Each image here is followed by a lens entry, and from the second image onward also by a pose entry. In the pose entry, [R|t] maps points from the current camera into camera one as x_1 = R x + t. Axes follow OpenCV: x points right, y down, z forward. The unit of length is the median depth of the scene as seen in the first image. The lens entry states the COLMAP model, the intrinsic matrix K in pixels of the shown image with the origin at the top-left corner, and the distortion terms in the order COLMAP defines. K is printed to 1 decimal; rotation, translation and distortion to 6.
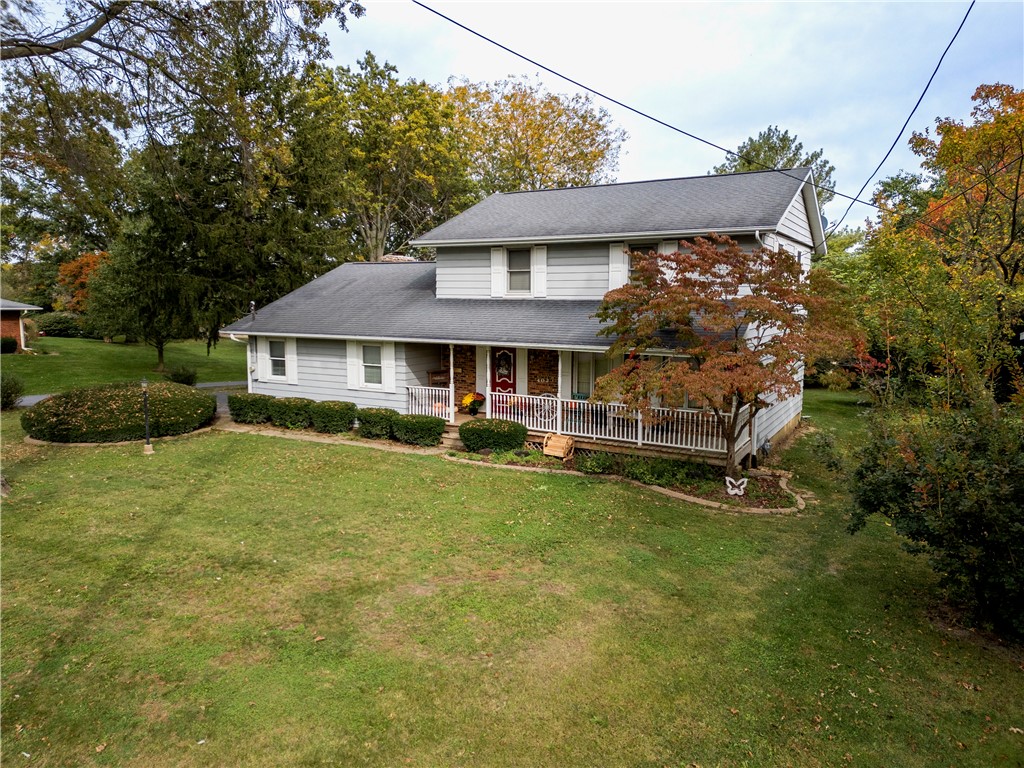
lens RADIAL K [[713.1, 0, 512.1], [0, 713.1, 382.5], [0, 0, 1]] dist [0.049971, -0.004145]
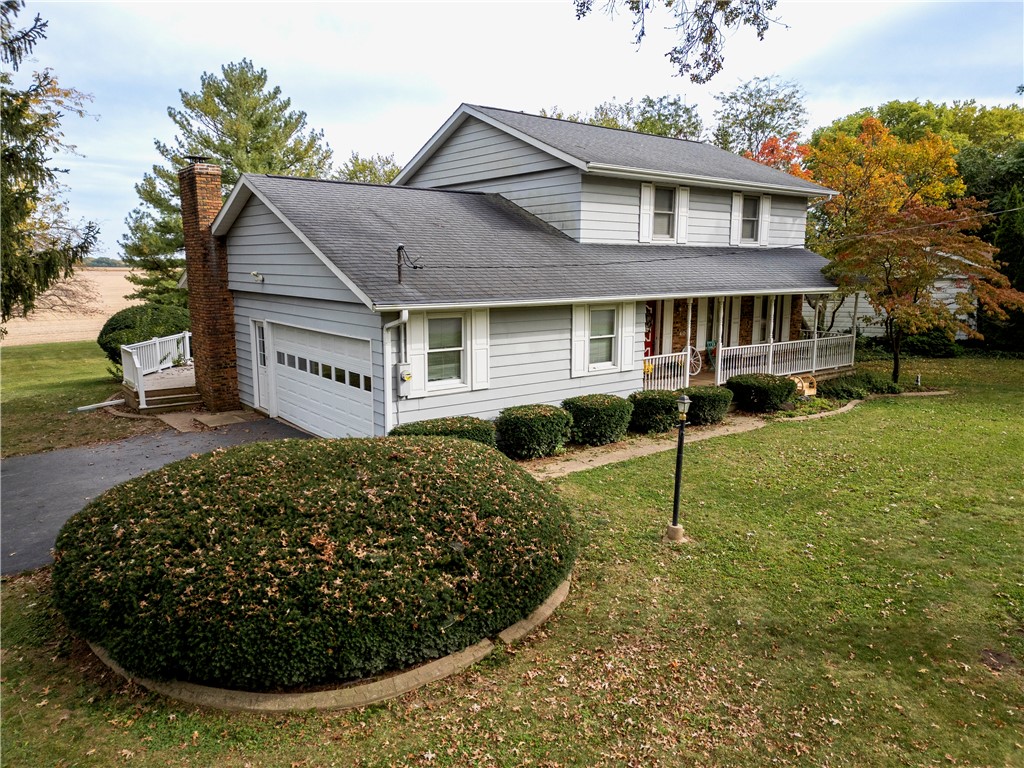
lens RADIAL K [[713.1, 0, 509.5], [0, 713.1, 374.5], [0, 0, 1]] dist [0.049971, -0.004145]
pose [[0.408284, -0.146072, 0.901092, -0.888851], [0.107059, 0.987964, 0.111647, -0.077626], [-0.906555, 0.050886, 0.419009, 0.807306]]
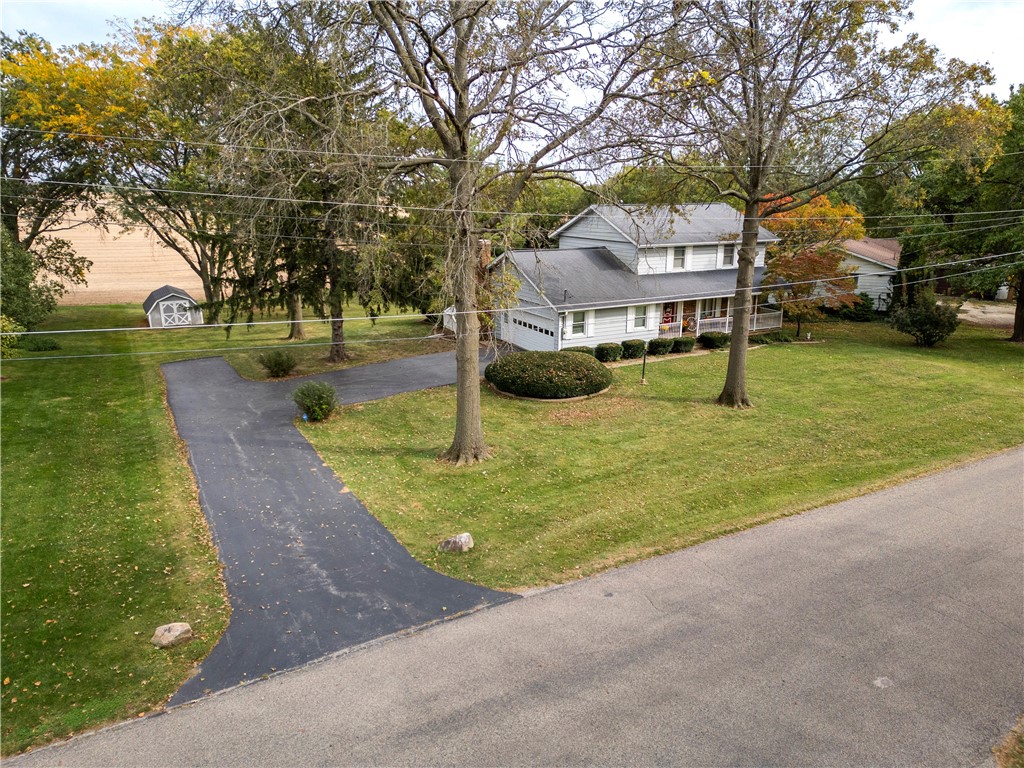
lens RADIAL K [[713.1, 0, 503.1], [0, 713.1, 389.3], [0, 0, 1]] dist [0.049971, -0.004145]
pose [[0.571251, -0.229560, 0.788019, -1.888309], [0.101282, 0.972469, 0.209871, -0.265093], [-0.814502, -0.040077, 0.578775, 0.239223]]
